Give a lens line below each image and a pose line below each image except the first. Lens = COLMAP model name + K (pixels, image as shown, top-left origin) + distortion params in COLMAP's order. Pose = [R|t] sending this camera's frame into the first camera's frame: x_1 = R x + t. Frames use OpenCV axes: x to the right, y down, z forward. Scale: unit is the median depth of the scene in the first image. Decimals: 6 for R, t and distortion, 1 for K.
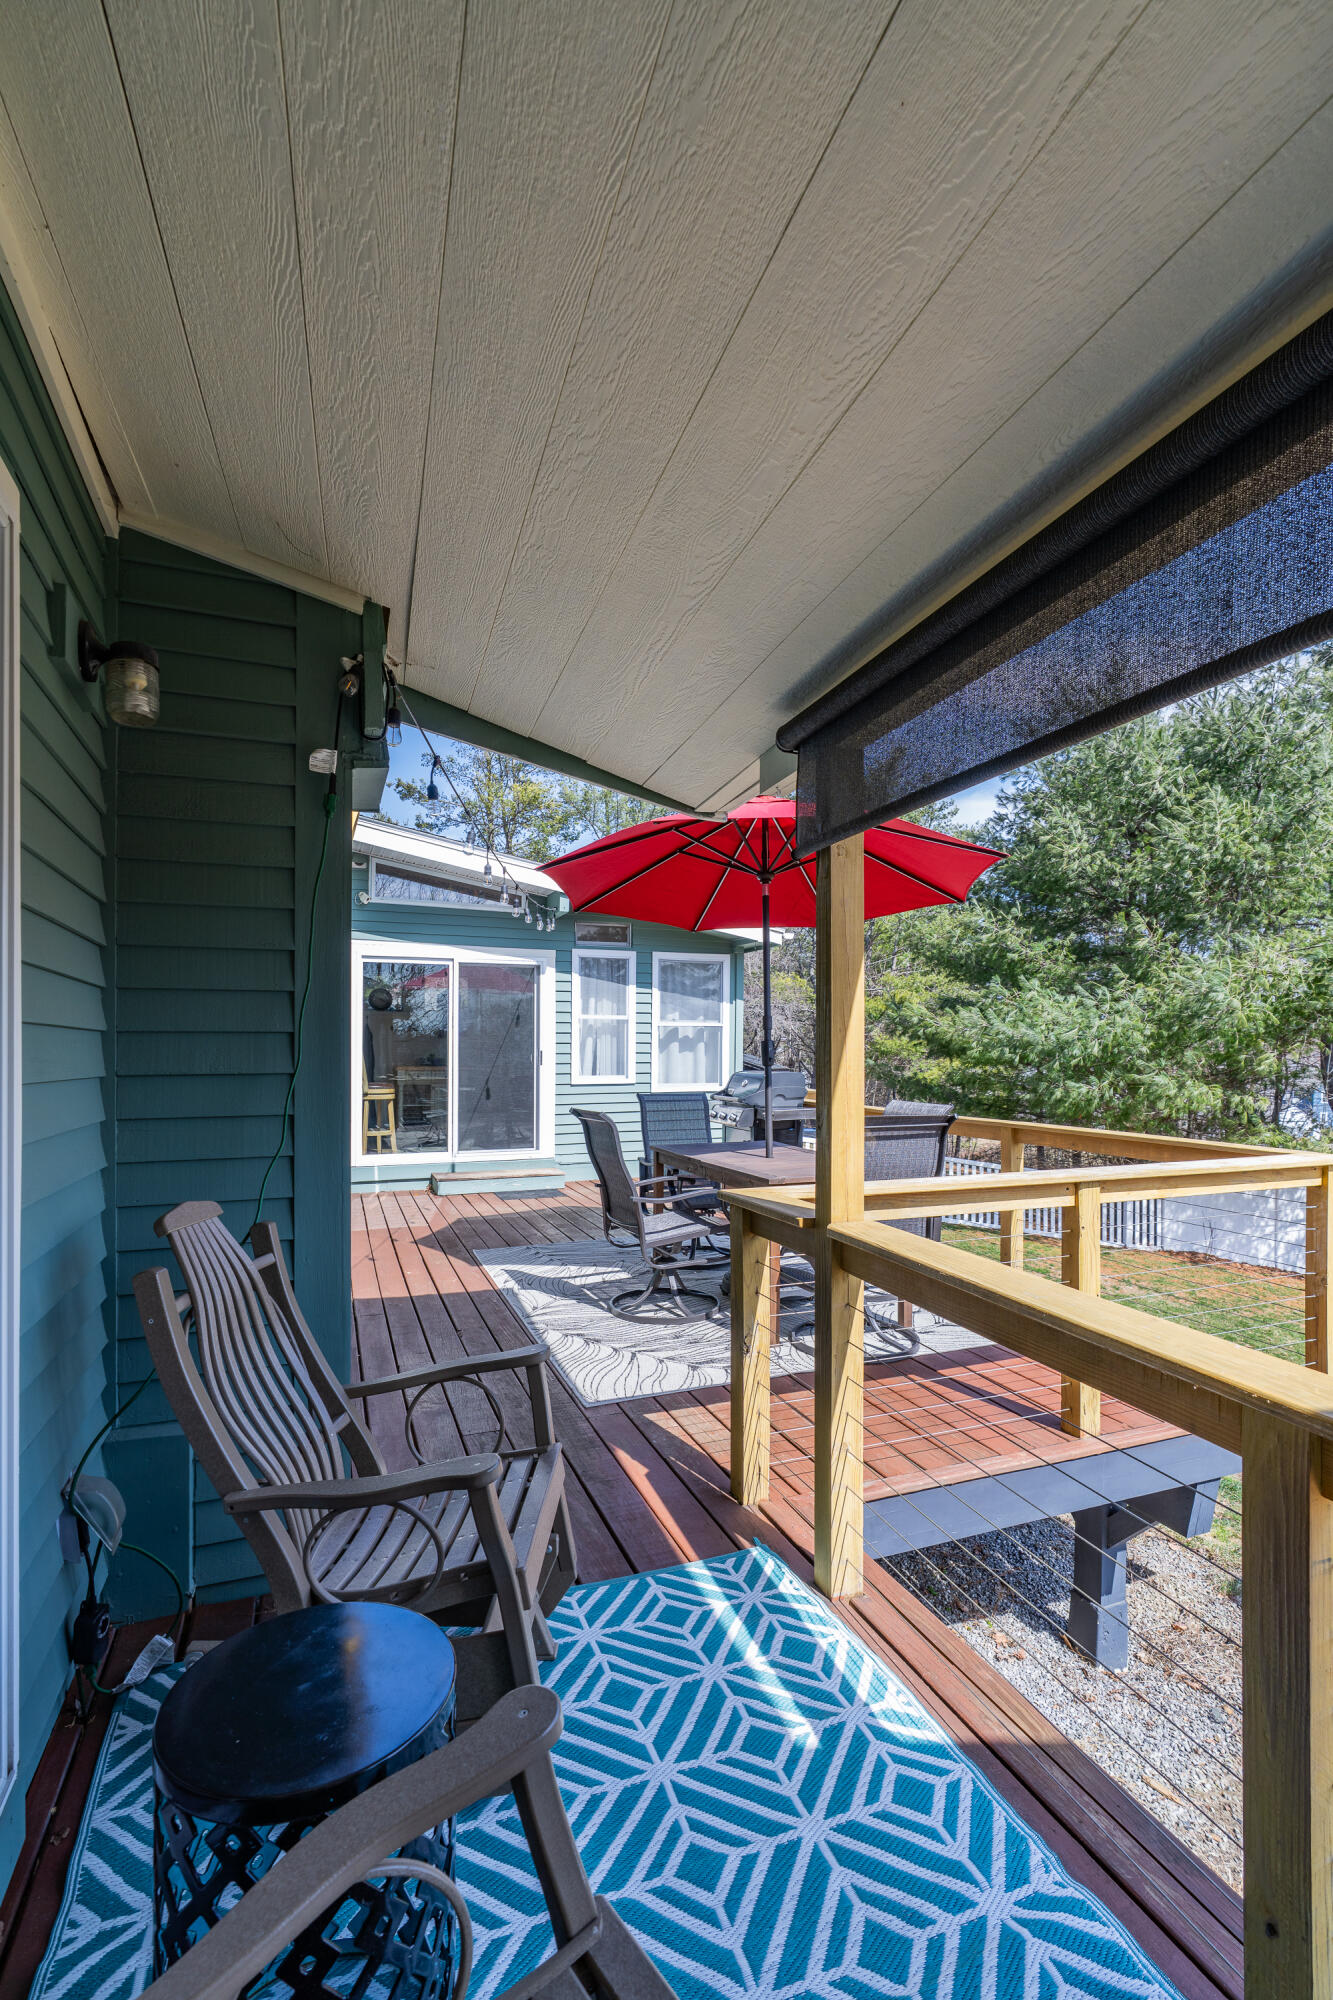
lens RADIAL K [[916.7, 0, 666.4], [0, 916.7, 1055.3], [0, 0, 1]] dist [-0.001161, 0.000086]
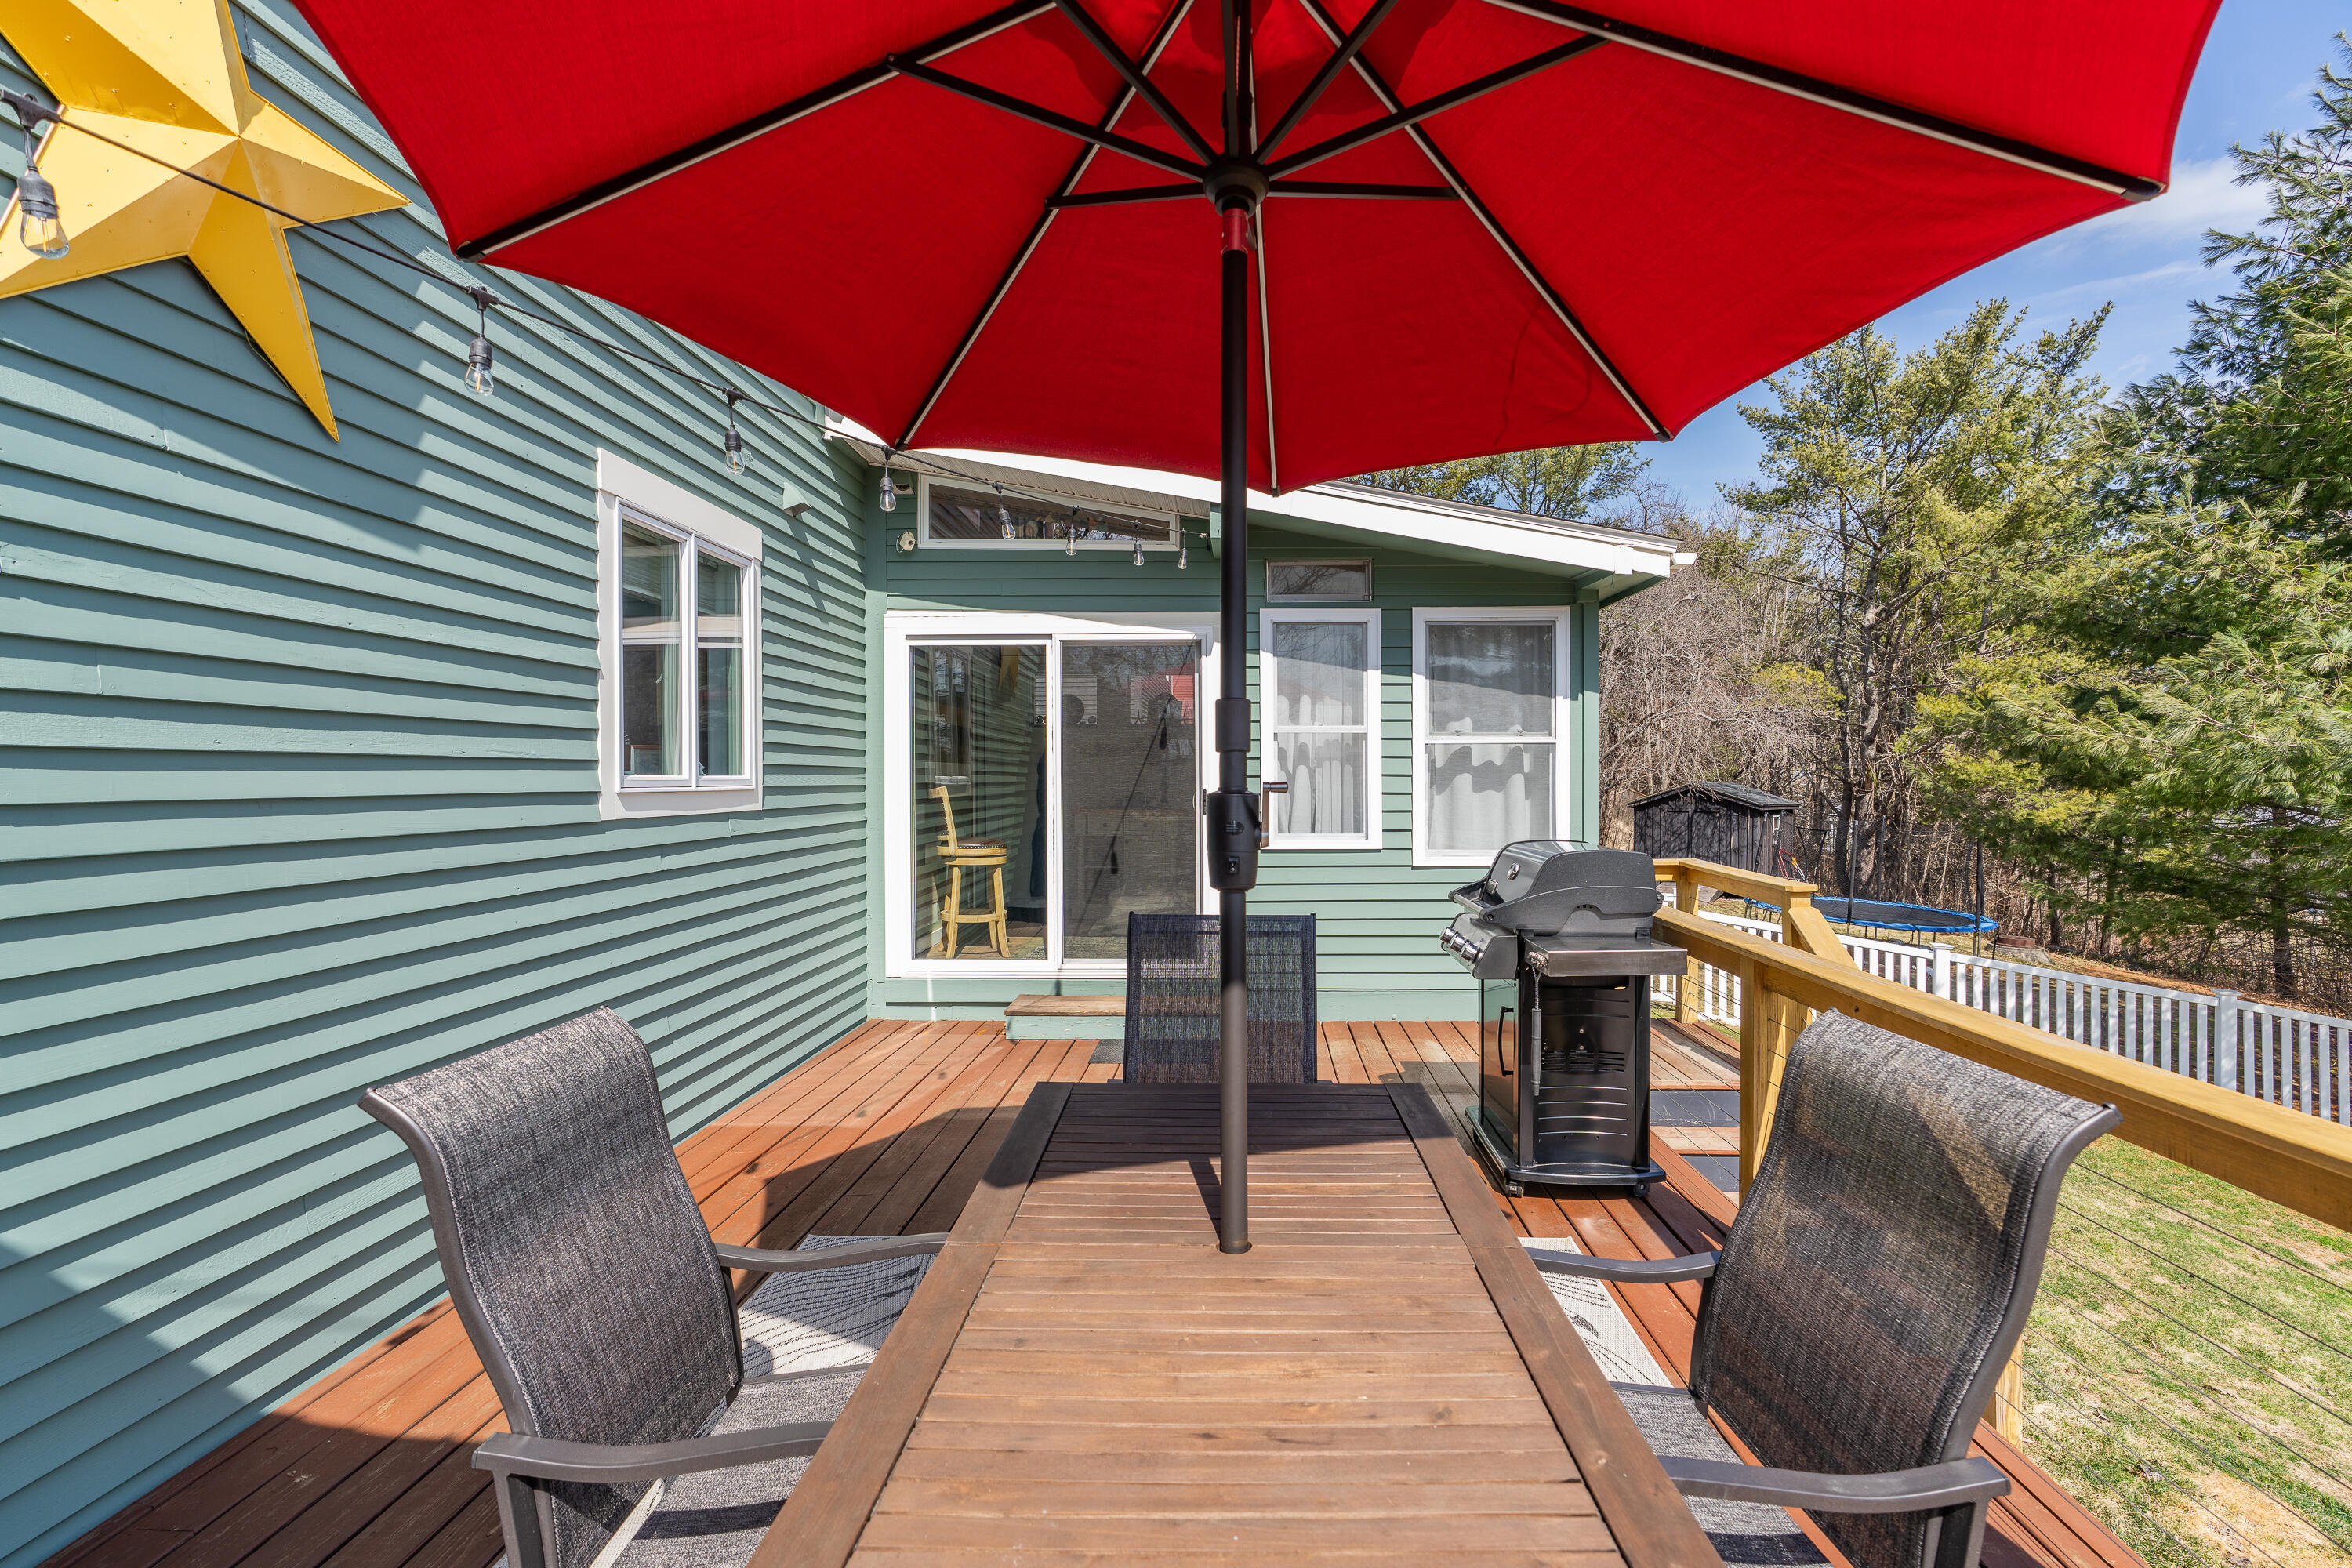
lens RADIAL K [[1067.0, 0, 1207.3], [0, 1067.0, 778.0], [0, 0, 1]] dist [-0.002062, -0.000123]
pose [[0.924050, 0.001595, -0.382269, 0.114242], [-0.002270, 0.999997, -0.001313, -0.010774], [0.382265, 0.002081, 0.924050, 0.371704]]
